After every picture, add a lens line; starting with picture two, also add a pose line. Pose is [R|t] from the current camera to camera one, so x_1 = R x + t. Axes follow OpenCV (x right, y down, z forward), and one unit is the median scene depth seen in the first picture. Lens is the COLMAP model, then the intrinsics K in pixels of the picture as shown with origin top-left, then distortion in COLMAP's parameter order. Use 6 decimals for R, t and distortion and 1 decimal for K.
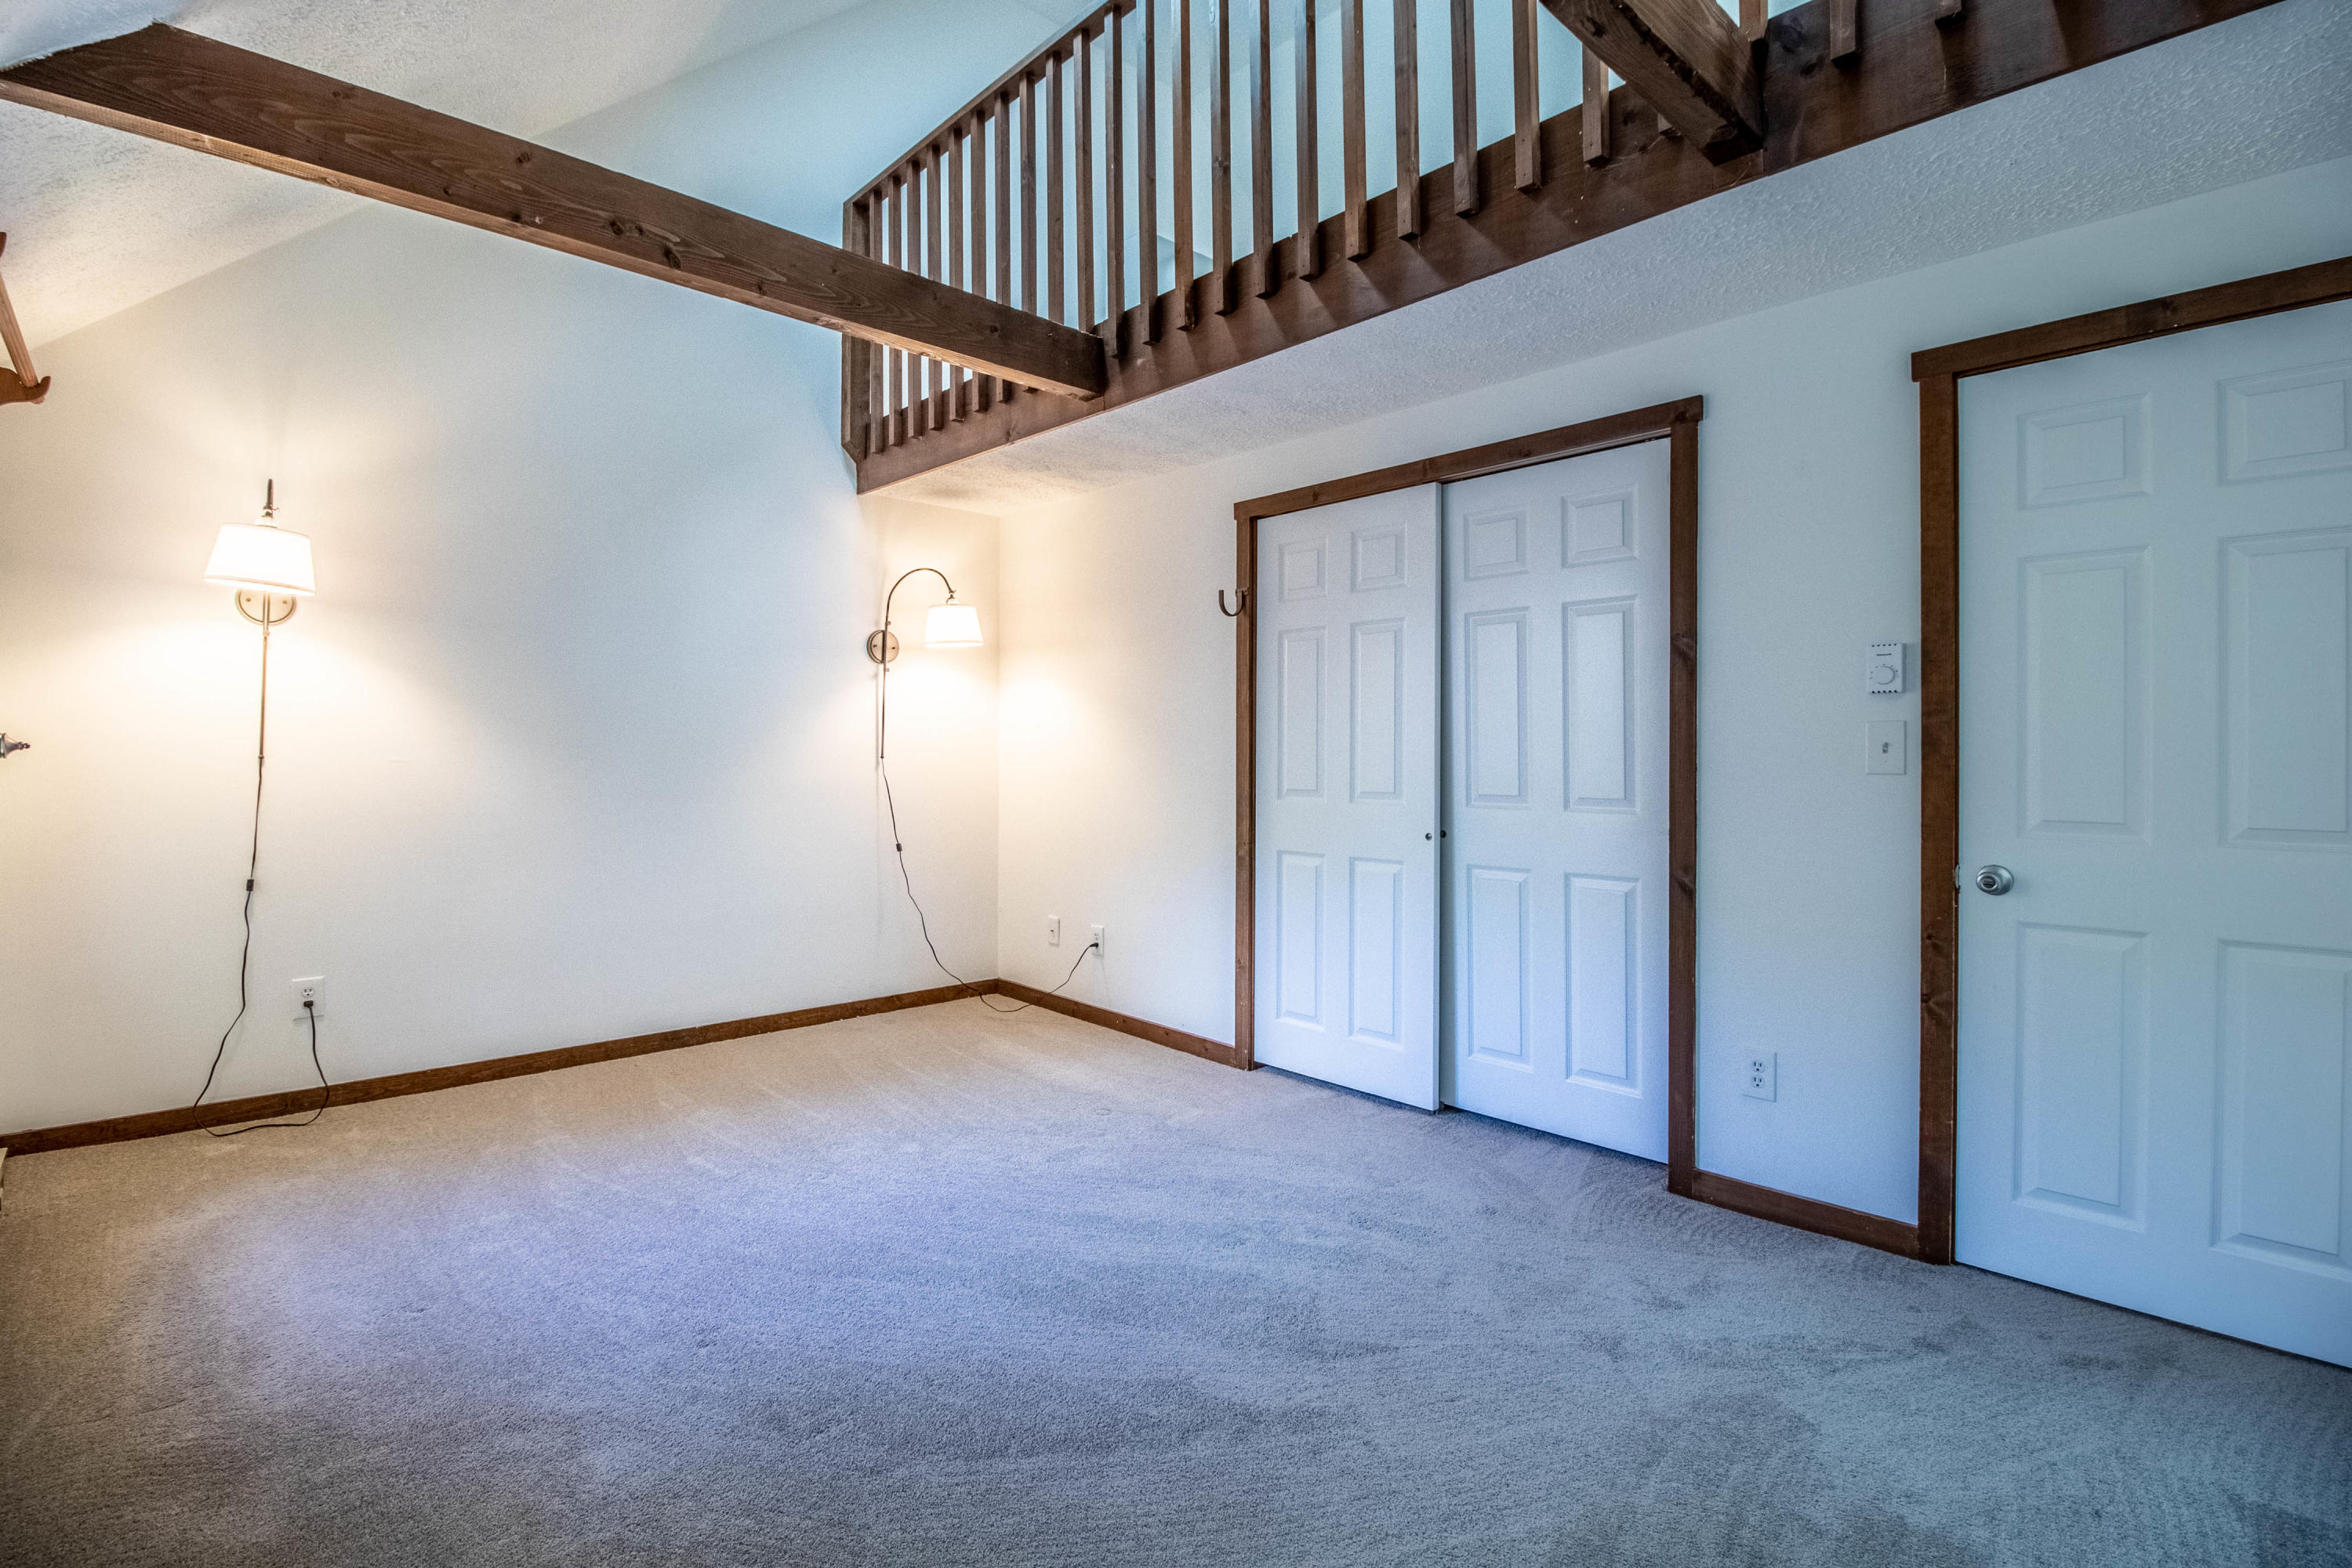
lens RADIAL K [[1070.9, 0, 1167.0], [0, 1070.9, 748.7], [0, 0, 1]] dist [-0.049767, 0.009341]
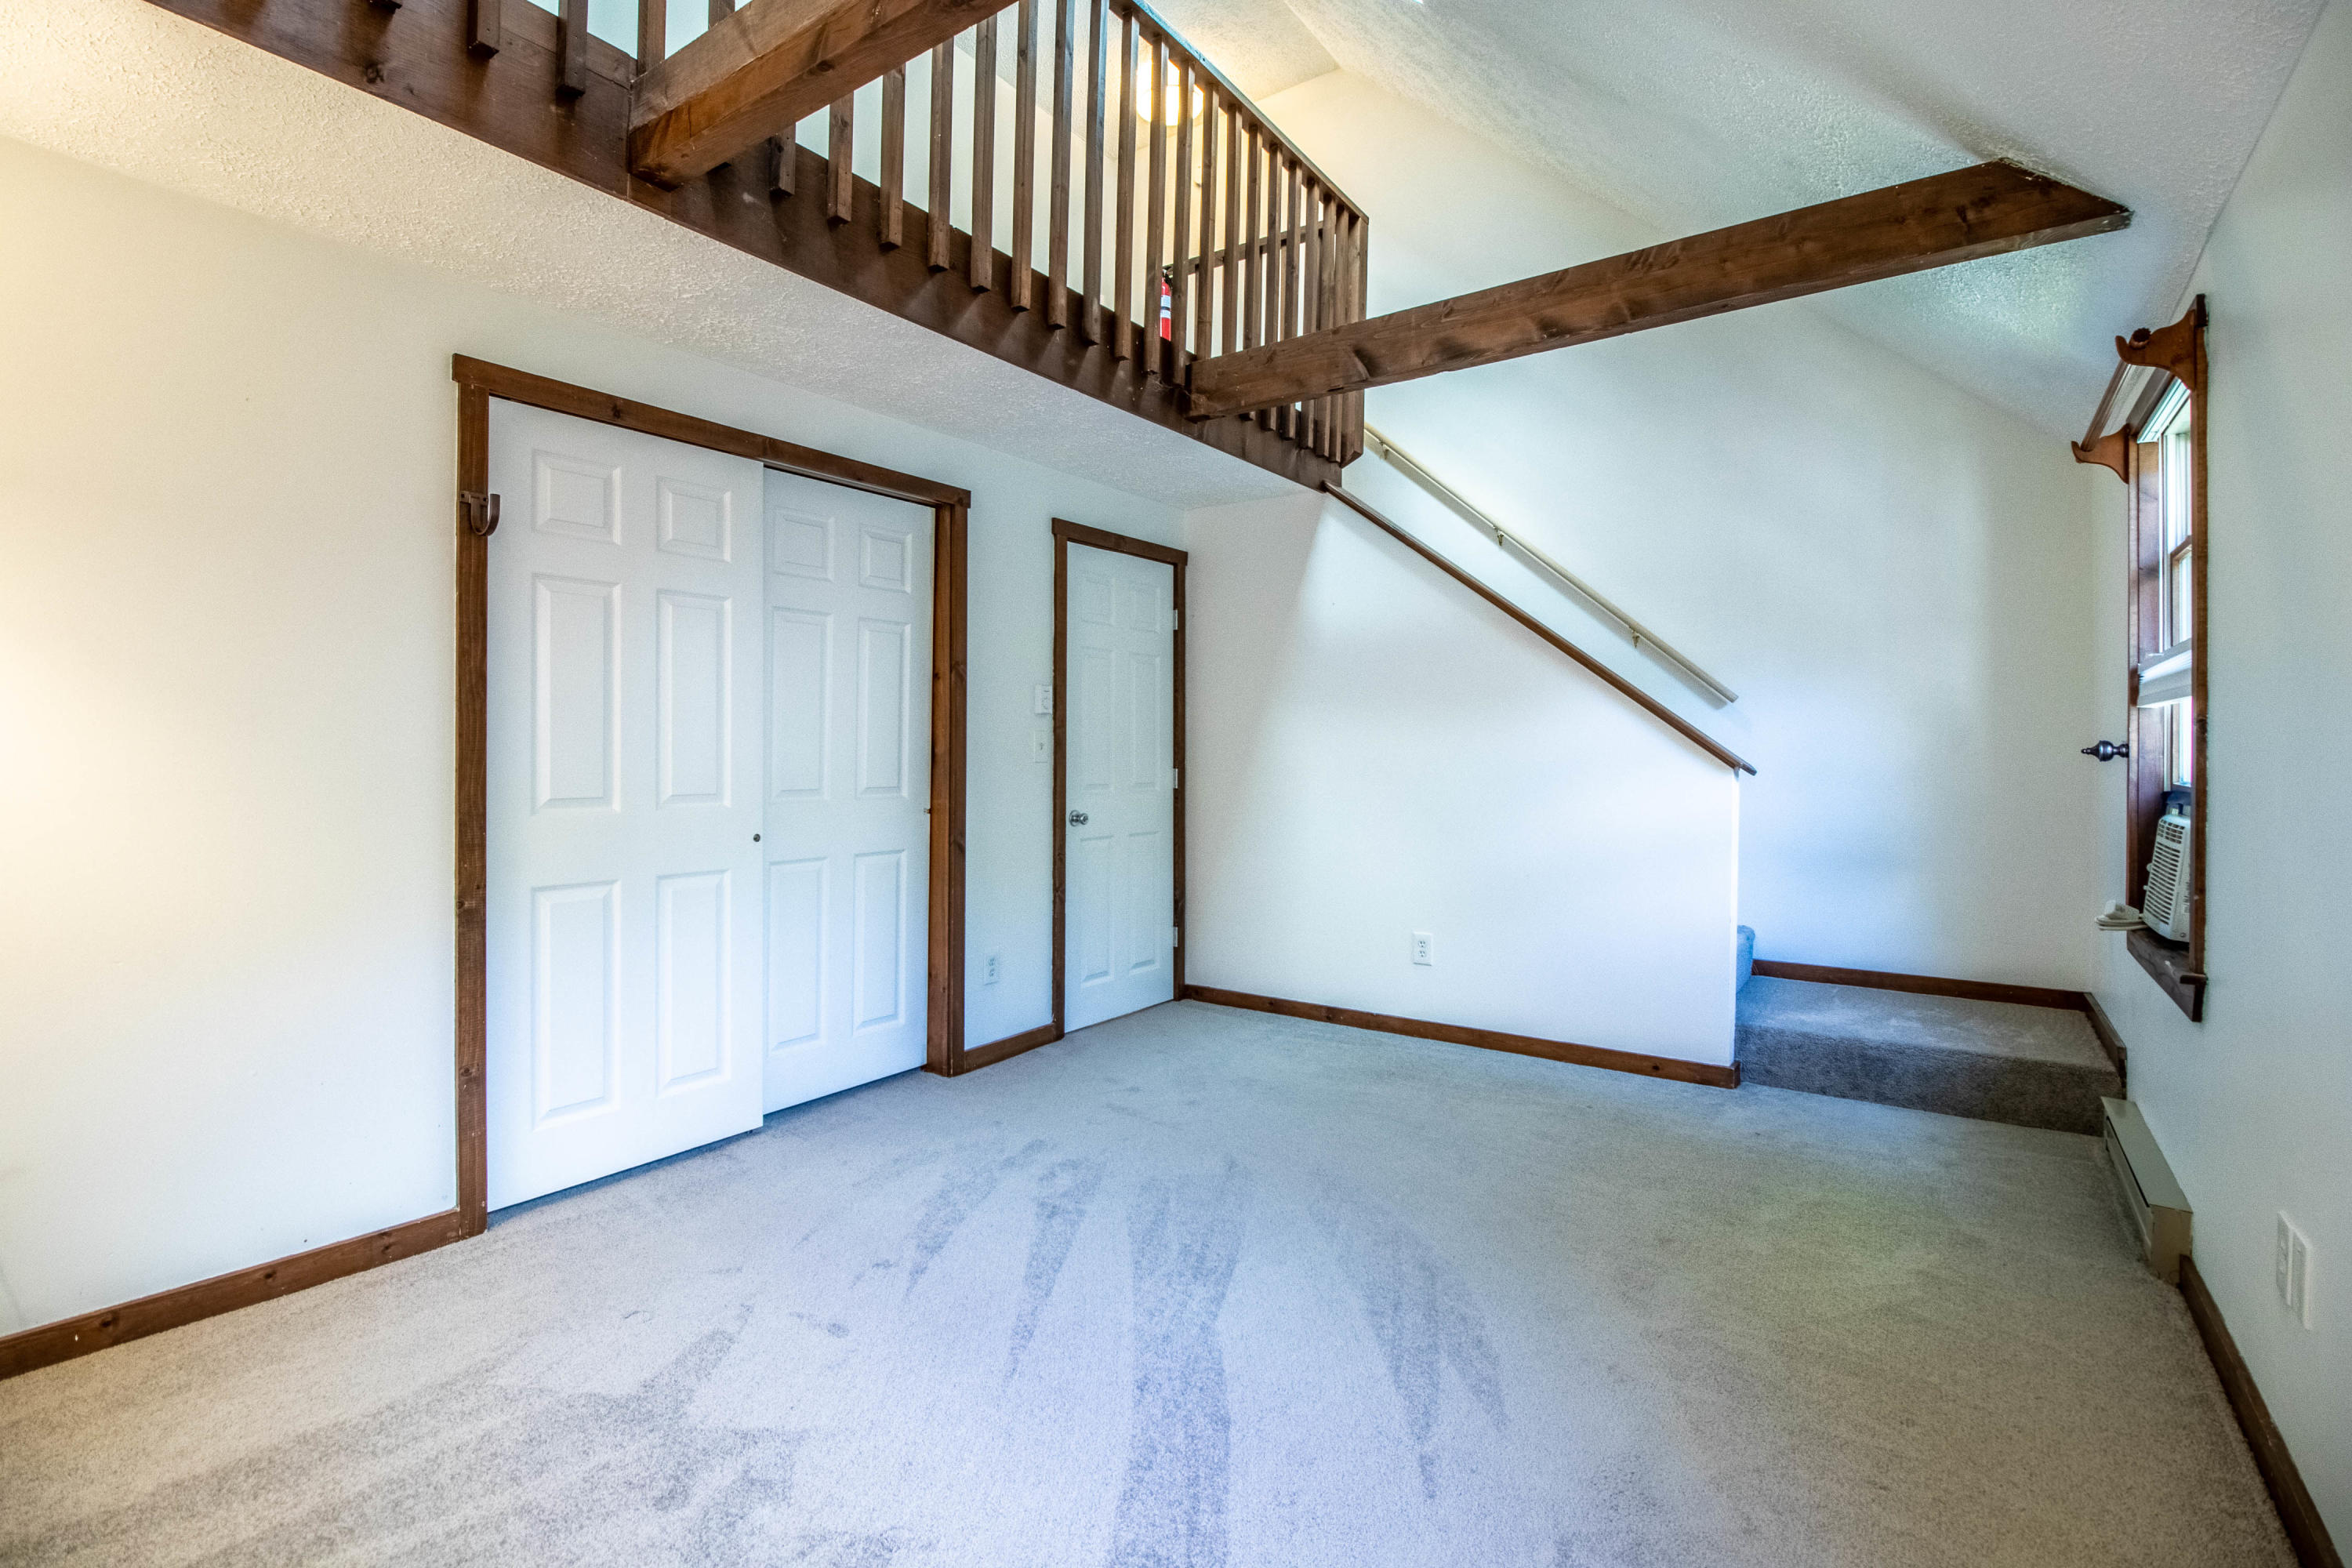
lens RADIAL K [[1089.9, 0, 1167.0], [0, 1089.9, 750.0], [0, 0, 1]] dist [0.003159, -0.015074]
pose [[-0.213257, -0.007352, 0.976969, -0.834895], [-0.015376, 0.999873, 0.004168, -0.005049], [-0.976875, -0.014133, -0.213343, 0.923281]]
